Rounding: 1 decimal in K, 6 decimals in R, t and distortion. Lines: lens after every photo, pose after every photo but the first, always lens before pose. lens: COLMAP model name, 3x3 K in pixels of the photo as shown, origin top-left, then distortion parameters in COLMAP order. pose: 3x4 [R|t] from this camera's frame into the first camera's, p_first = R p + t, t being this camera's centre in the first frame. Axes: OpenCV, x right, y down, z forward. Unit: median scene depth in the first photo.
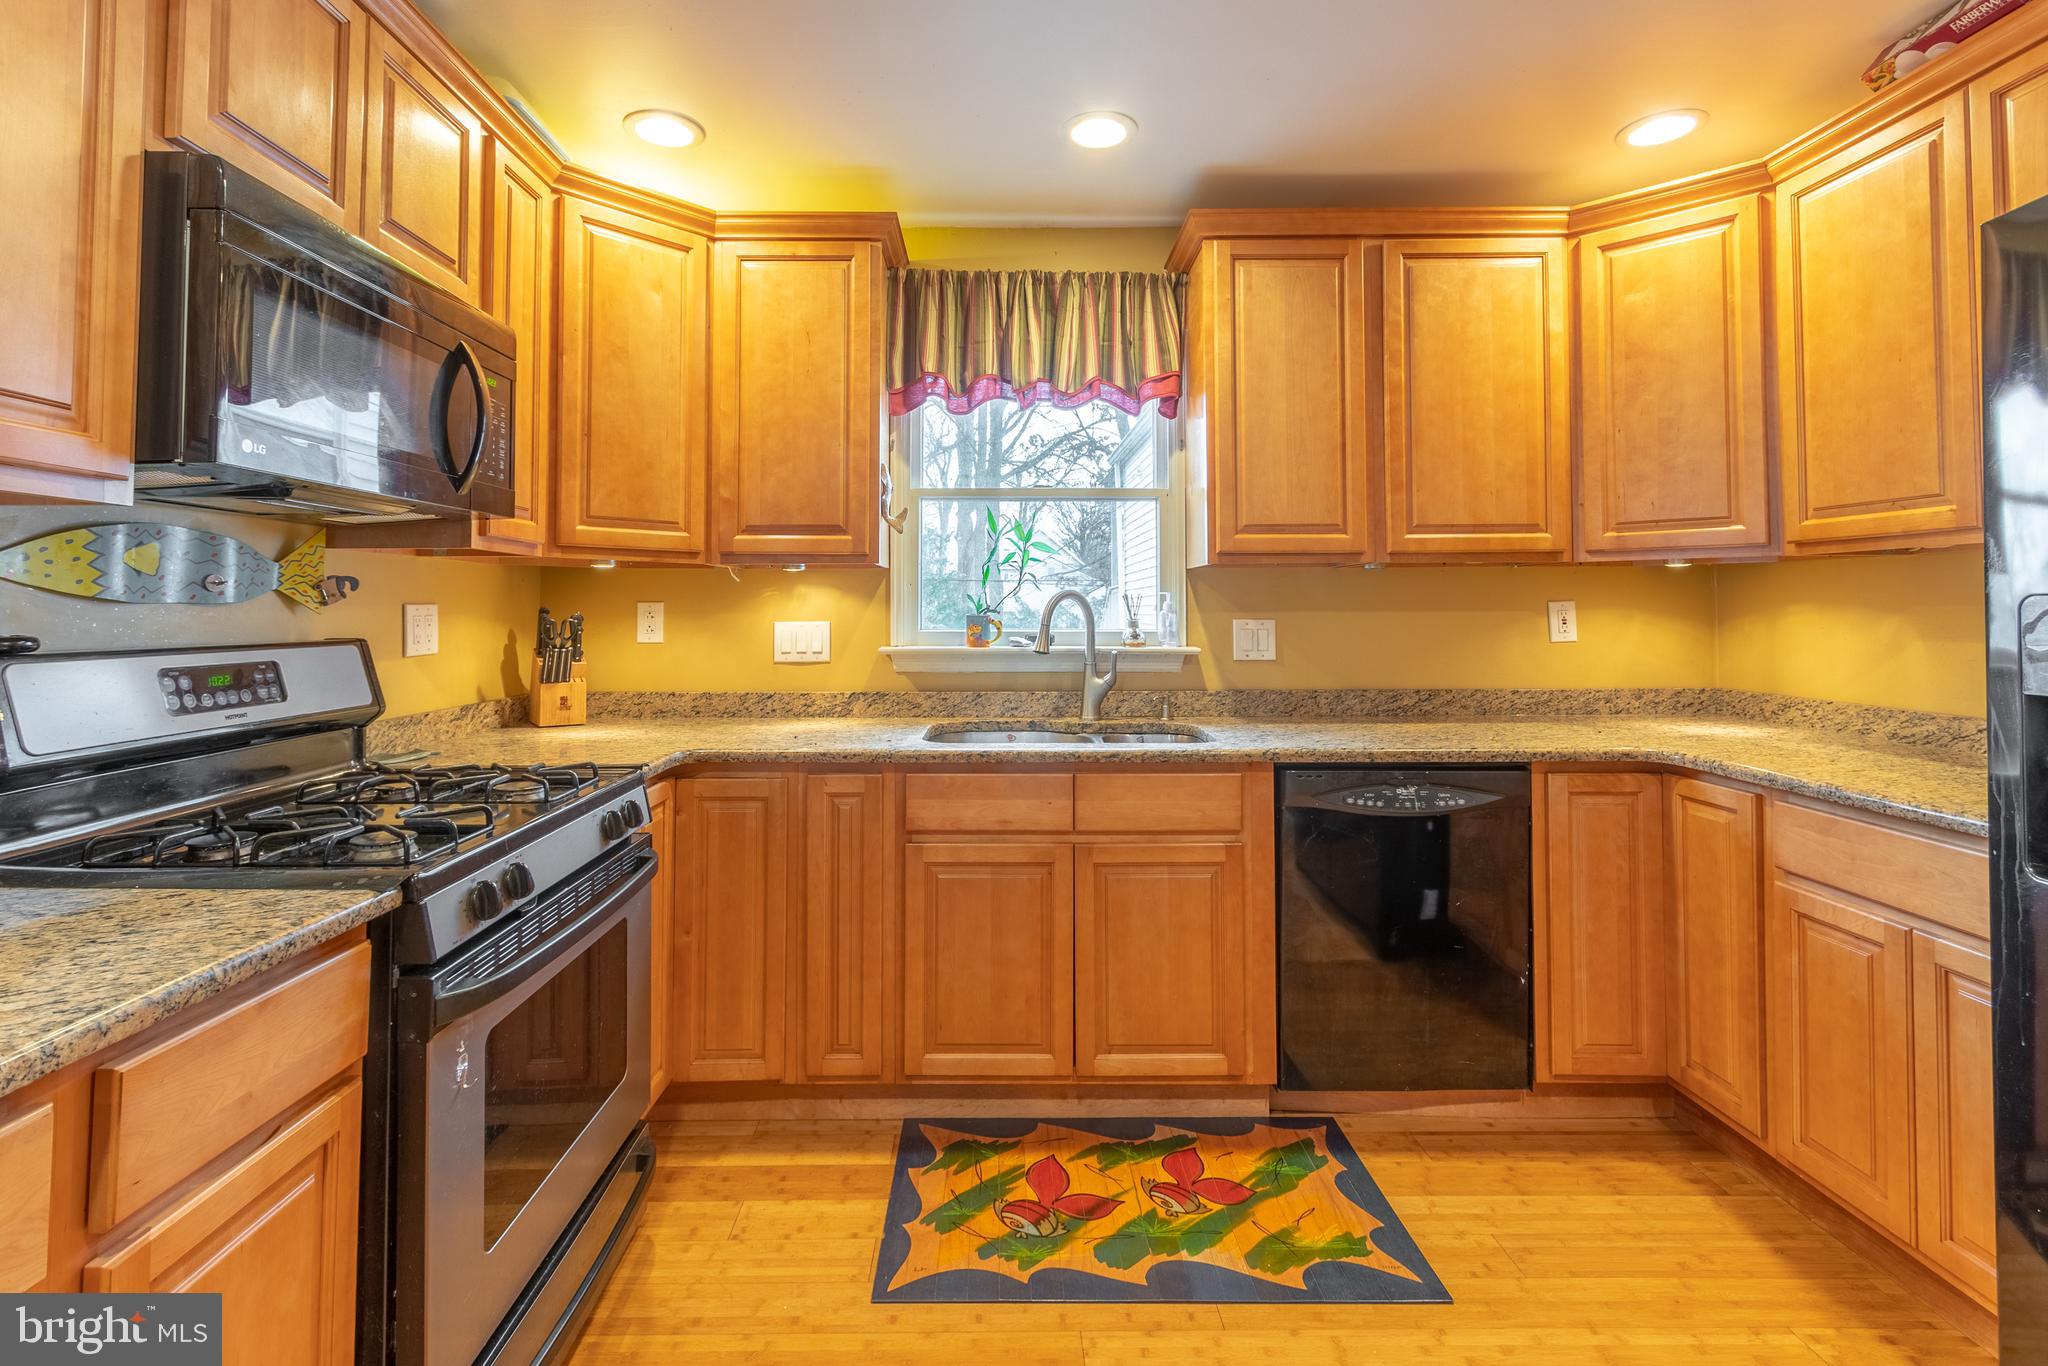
lens RADIAL K [[909.7, 0, 1016.5], [0, 909.7, 579.7], [0, 0, 1]] dist [0.003030, -0.000377]
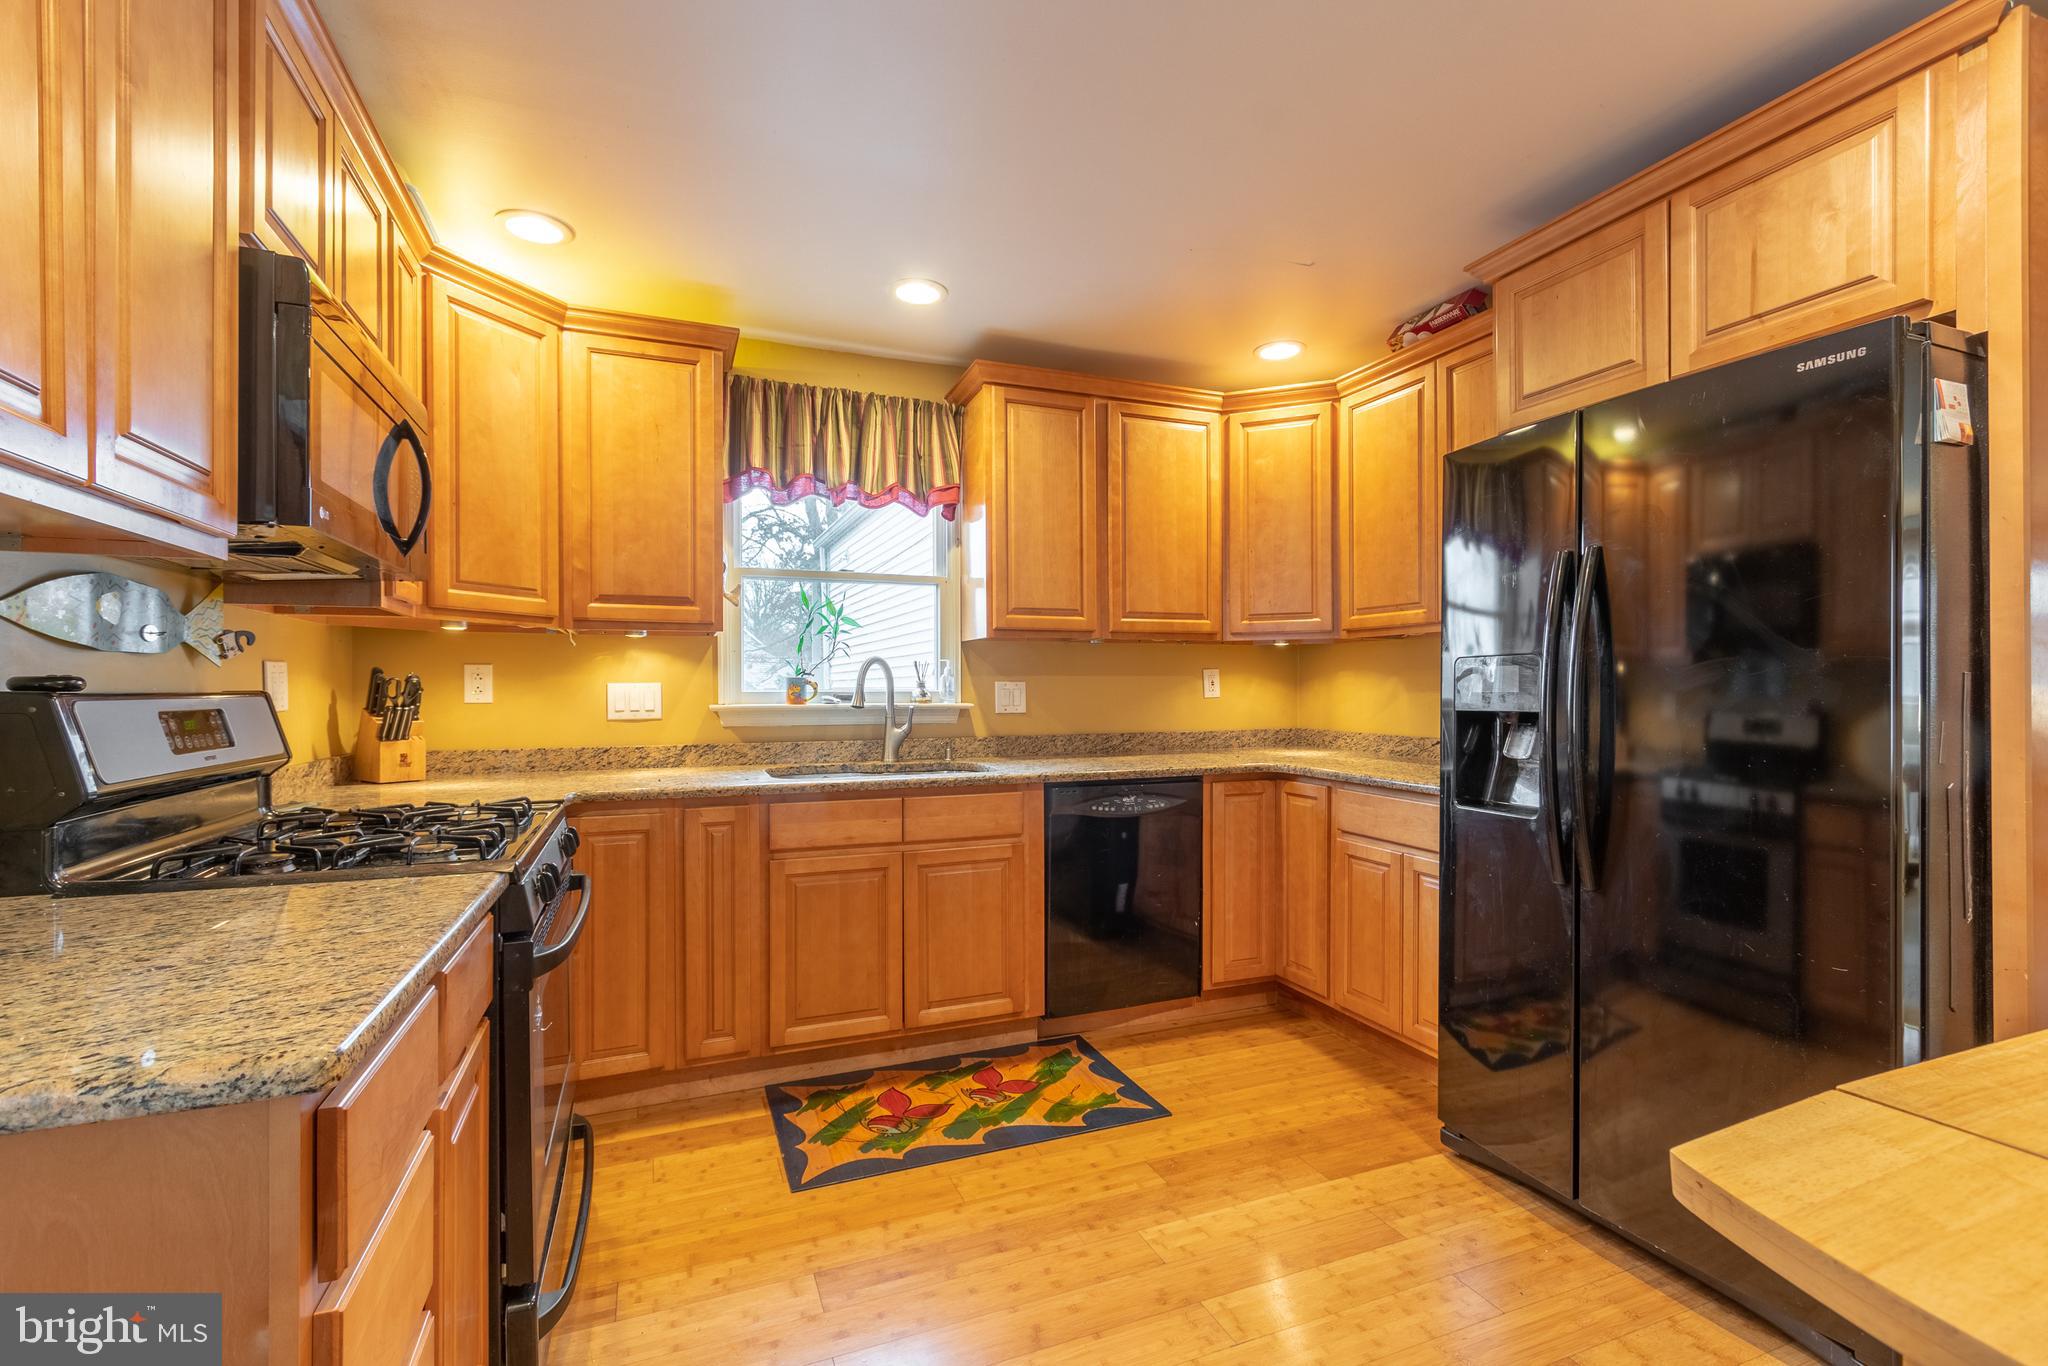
lens RADIAL K [[877.0, 0, 1024.0], [0, 877.0, 683.0], [0, 0, 1]] dist [0.001931, 0.000822]
pose [[0.927483, -0.001091, 0.373863, -0.236734], [-0.008909, 0.999647, 0.025018, 0.018393], [-0.373759, -0.026535, 0.927146, -0.204628]]
